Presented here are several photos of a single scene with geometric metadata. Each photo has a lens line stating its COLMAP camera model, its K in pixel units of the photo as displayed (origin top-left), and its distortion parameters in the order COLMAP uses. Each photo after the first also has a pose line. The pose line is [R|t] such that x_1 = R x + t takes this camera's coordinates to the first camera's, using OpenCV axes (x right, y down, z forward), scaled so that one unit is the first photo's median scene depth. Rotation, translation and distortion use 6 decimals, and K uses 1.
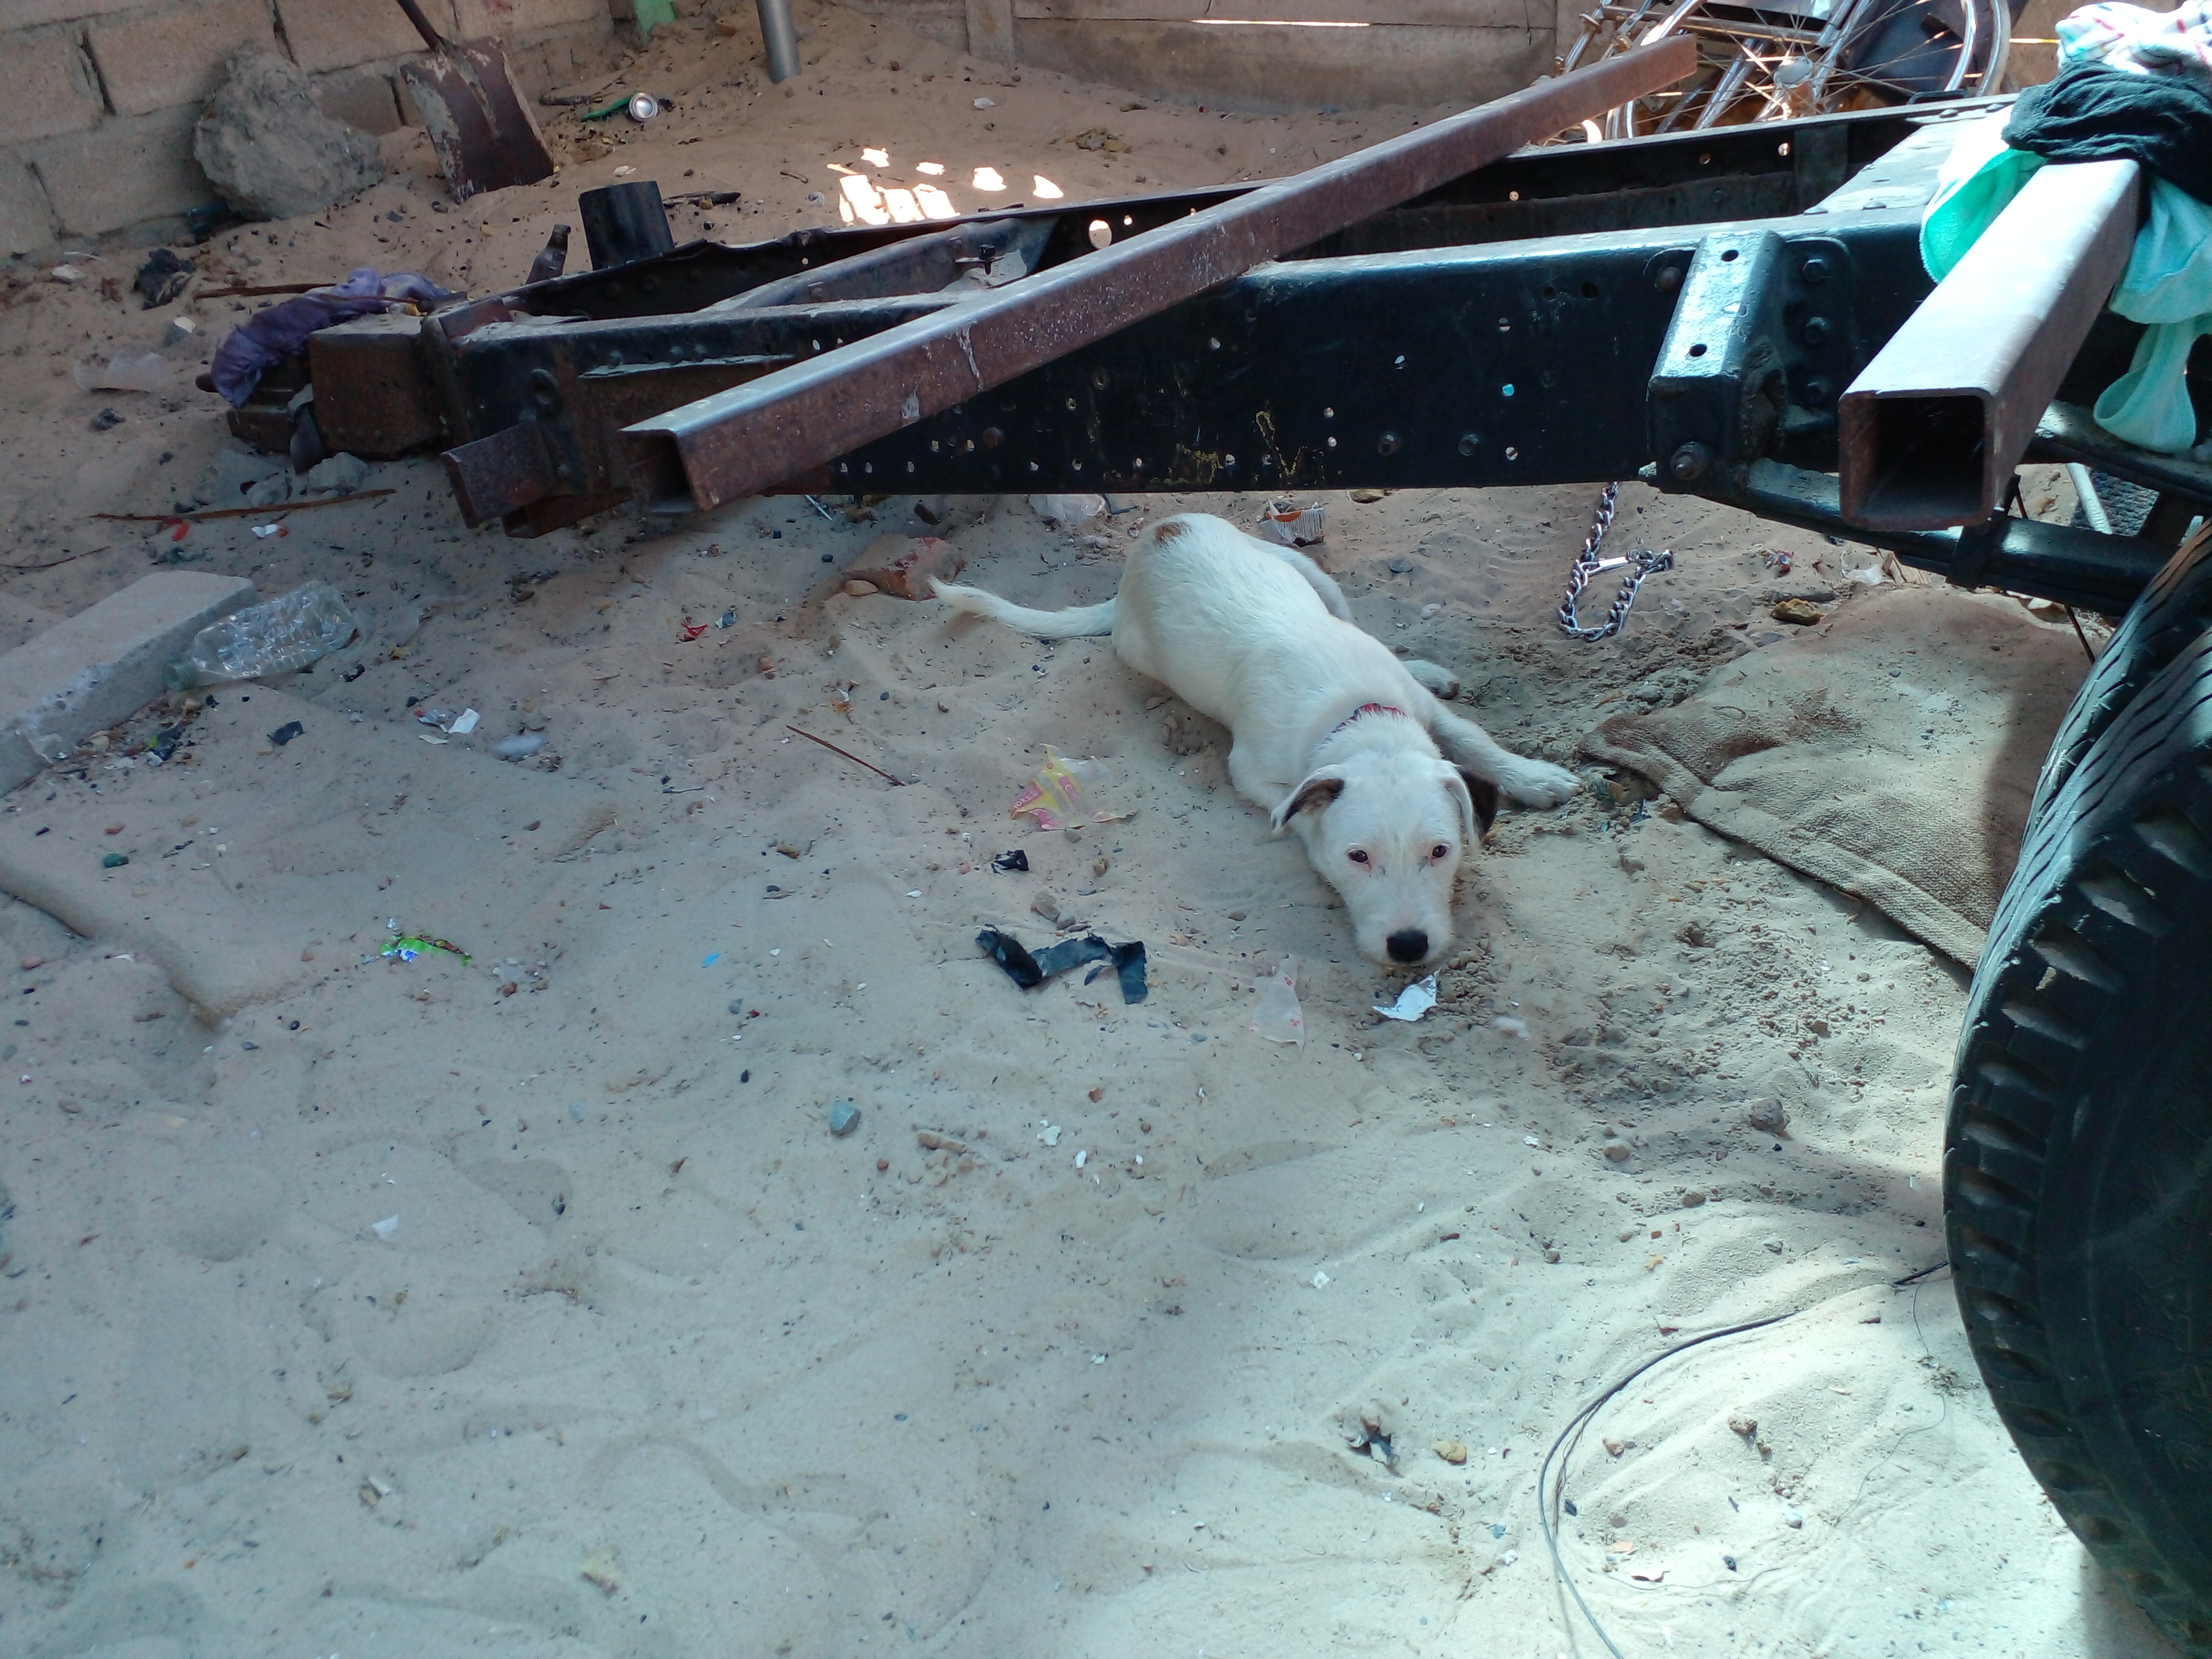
lens RADIAL K [[1720.2, 0, 1105.9], [0, 1720.2, 851.0], [0, 0, 1]] dist [0.072396, -0.075560]
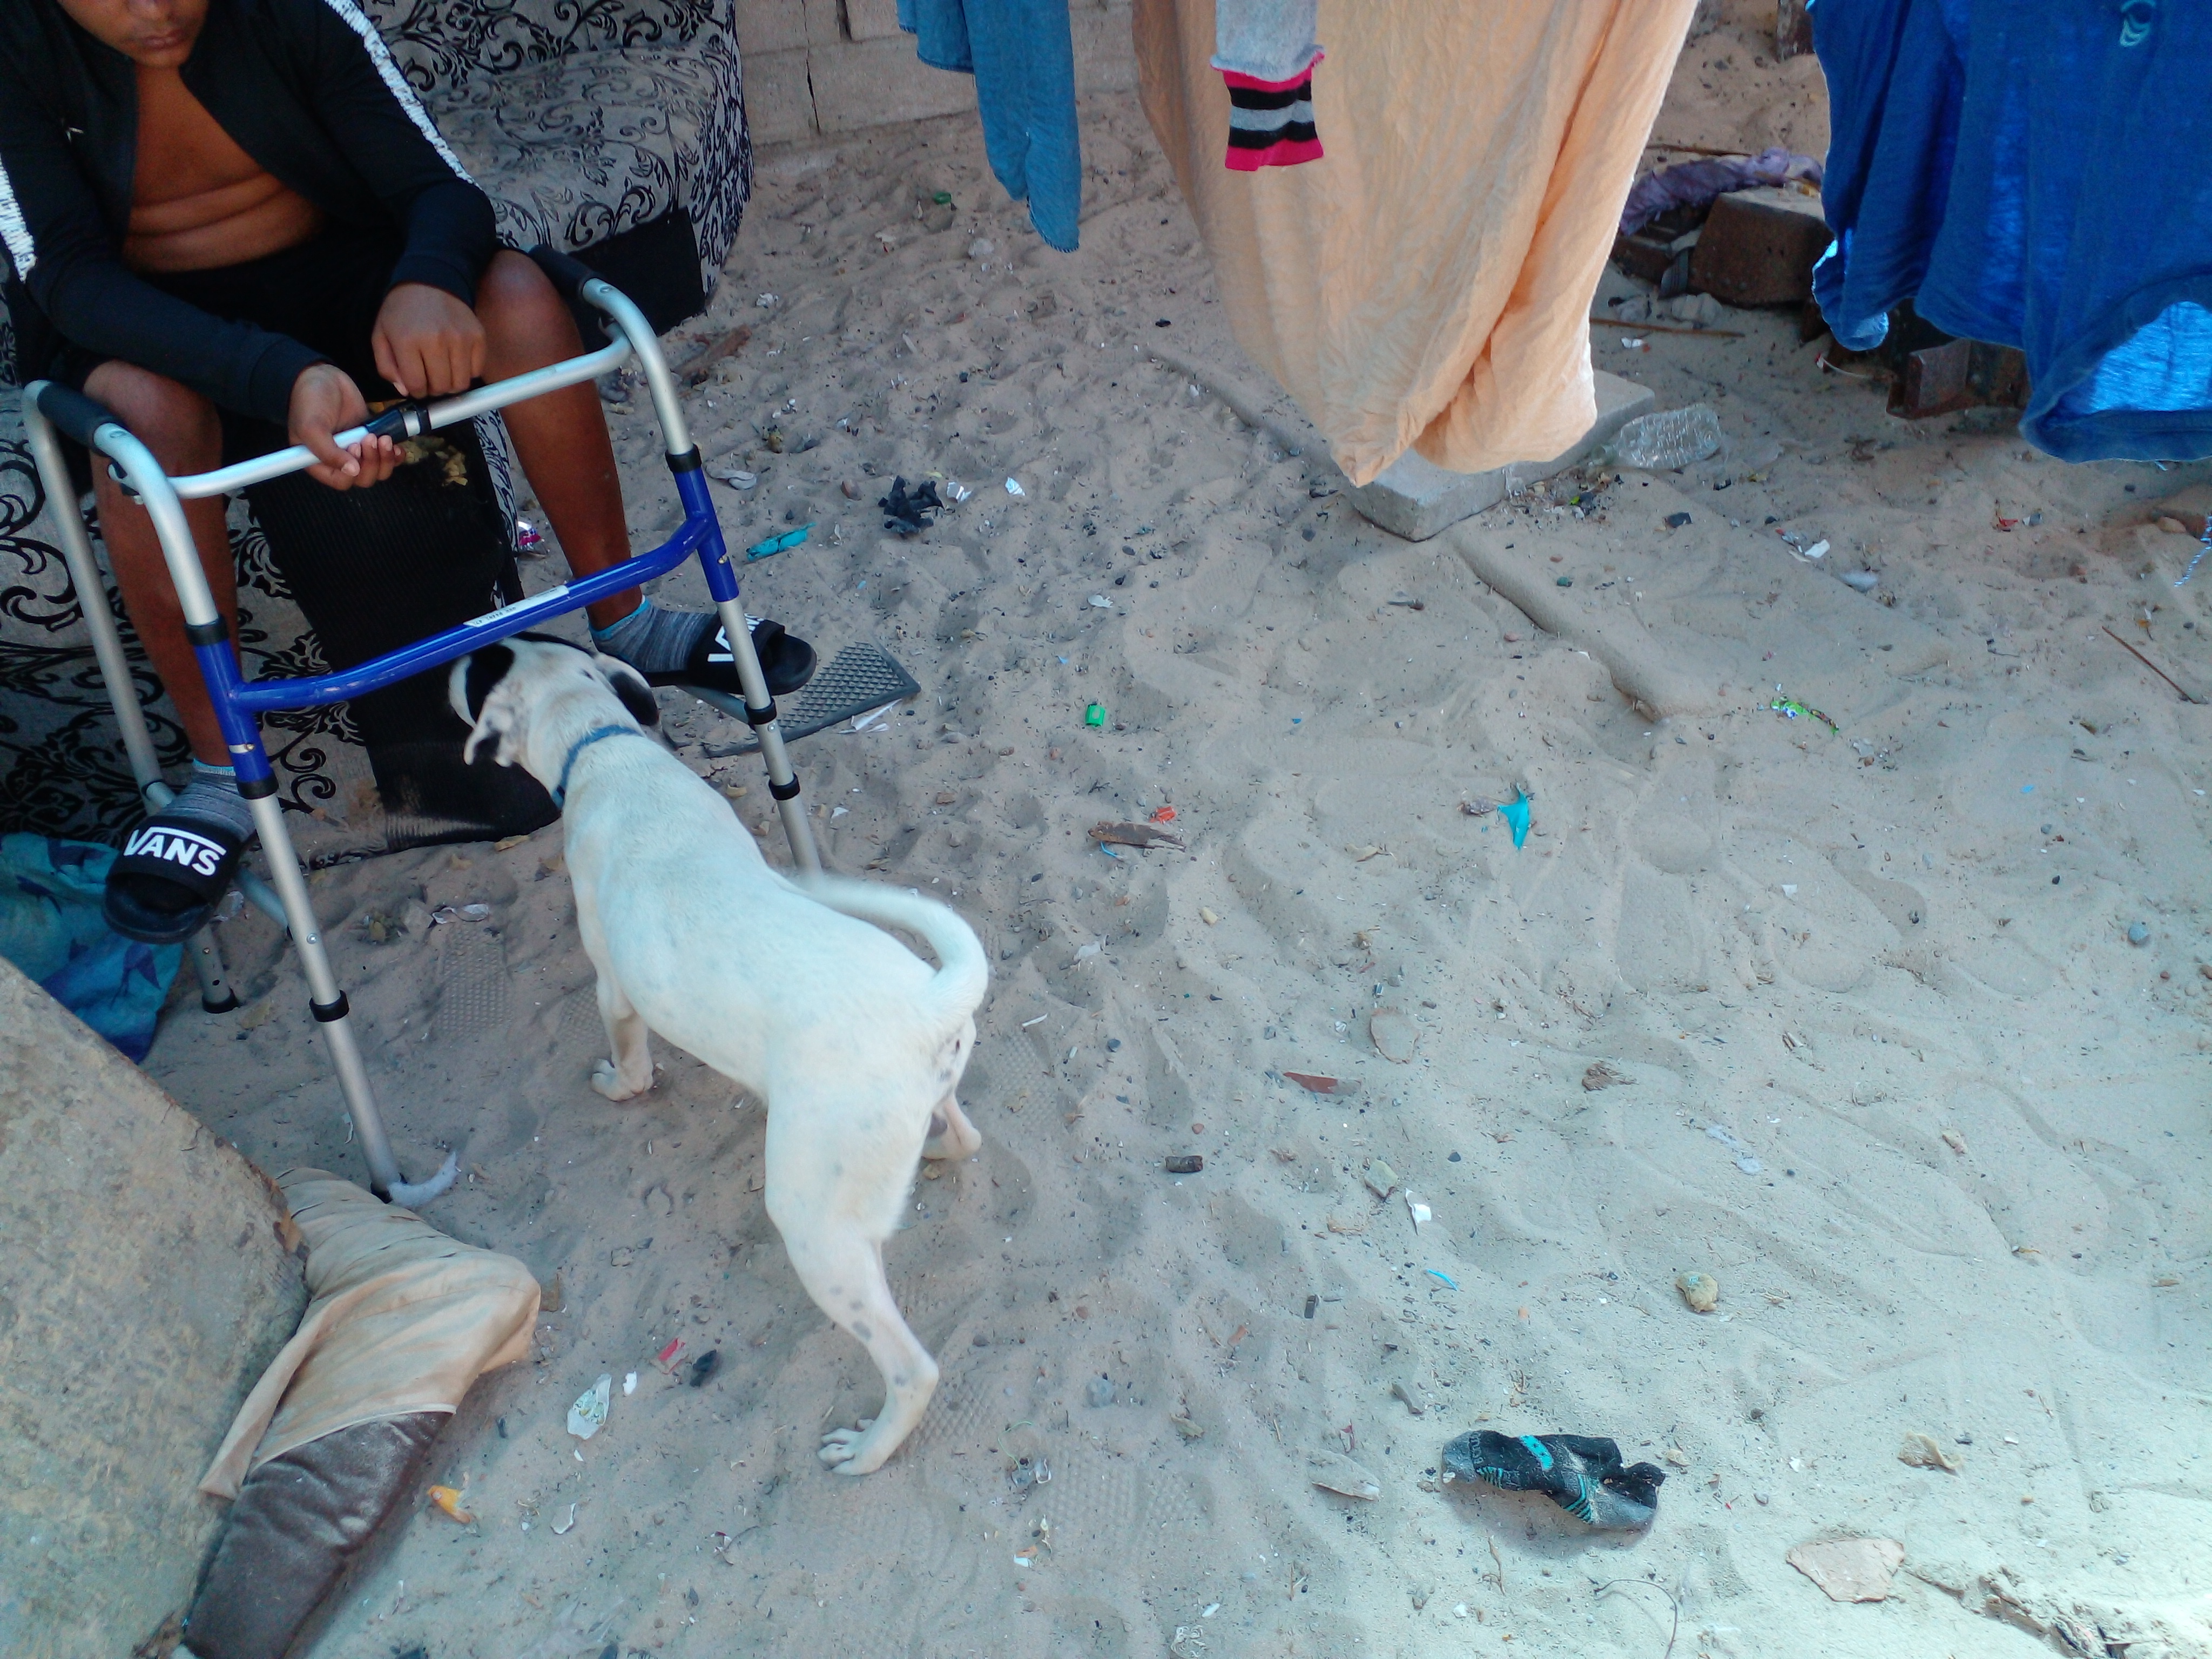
lens RADIAL K [[1778.9, 0, 1106.0], [0, 1778.9, 829.5], [0, 0, 1]] dist [0.070742, -0.068059]
pose [[0.866118, 0.341462, -0.365026, -0.206461], [-0.301302, 0.939355, 0.163799, 0.049897], [0.398820, -0.031886, 0.916475, -0.361362]]
